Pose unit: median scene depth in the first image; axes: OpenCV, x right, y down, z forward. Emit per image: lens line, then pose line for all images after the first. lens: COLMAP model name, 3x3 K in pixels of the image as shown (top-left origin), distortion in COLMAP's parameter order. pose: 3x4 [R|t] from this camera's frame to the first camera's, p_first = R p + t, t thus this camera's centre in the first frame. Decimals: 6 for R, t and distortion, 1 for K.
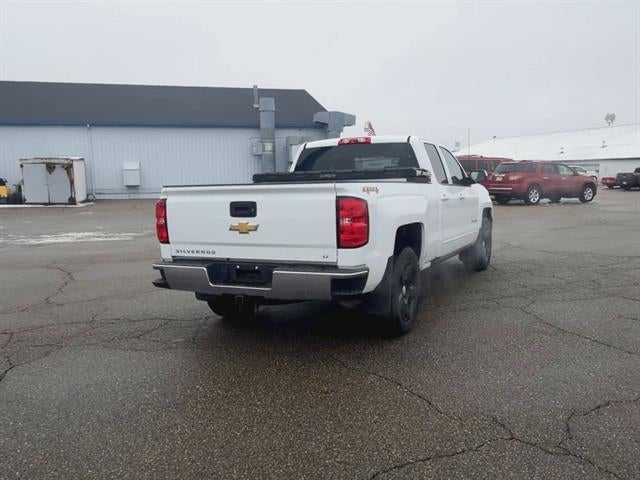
lens RADIAL K [[623.3, 0, 320.0], [0, 623.3, 240.0], [0, 0, 1]] dist [-0.007895, 0.000460]
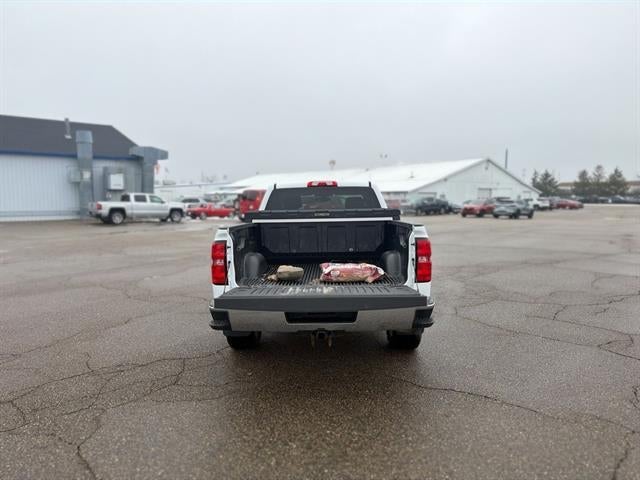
lens RADIAL K [[487.4, 0, 332.5], [0, 487.4, 215.6], [0, 0, 1]] dist [0.010324, -0.004485]
pose [[0.896702, 0.001159, 0.442632, -0.342729], [0.030540, 0.997451, -0.064481, -0.038694], [-0.441579, 0.071339, 0.894382, 0.170241]]
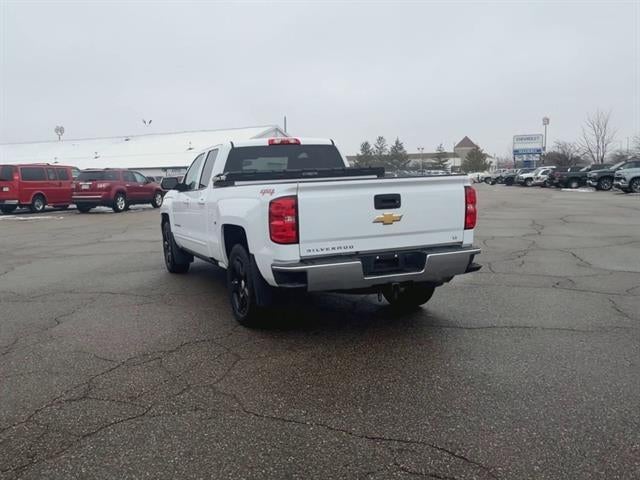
lens RADIAL K [[623.3, 0, 320.0], [0, 623.3, 240.0], [0, 0, 1]] dist [-0.007895, 0.000460]
pose [[0.640976, -0.077072, 0.763681, -0.725002], [0.091698, 0.995509, 0.023504, -0.014291], [-0.762064, 0.054962, 0.645165, 0.296772]]
